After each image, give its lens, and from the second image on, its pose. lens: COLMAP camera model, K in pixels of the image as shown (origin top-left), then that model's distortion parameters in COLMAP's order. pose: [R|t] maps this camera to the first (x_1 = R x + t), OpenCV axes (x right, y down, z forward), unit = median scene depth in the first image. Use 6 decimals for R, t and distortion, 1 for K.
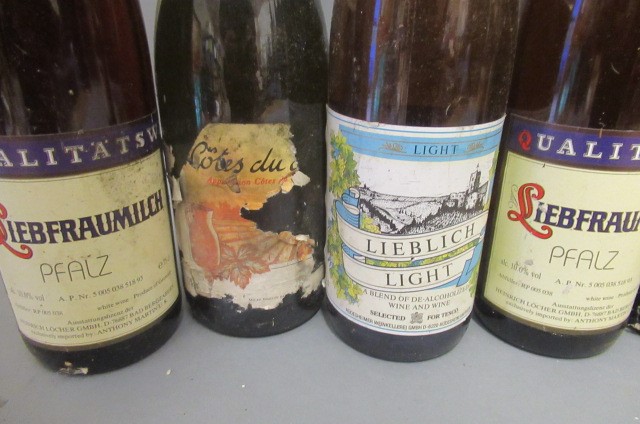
lens RADIAL K [[478.4, 0, 310.0], [0, 478.4, 210.3], [0, 0, 1]] dist [-0.008656, -0.002941]
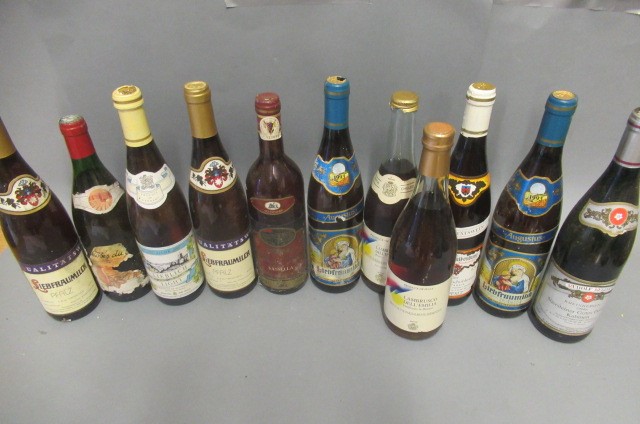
lens RADIAL K [[478.4, 0, 310.0], [0, 478.4, 210.3], [0, 0, 1]] dist [-0.008656, -0.002941]
pose [[0.993303, -0.094149, 0.066976, 0.958553], [0.076750, 0.970954, 0.226623, -0.963052], [-0.086366, -0.219964, 0.971677, -2.038462]]
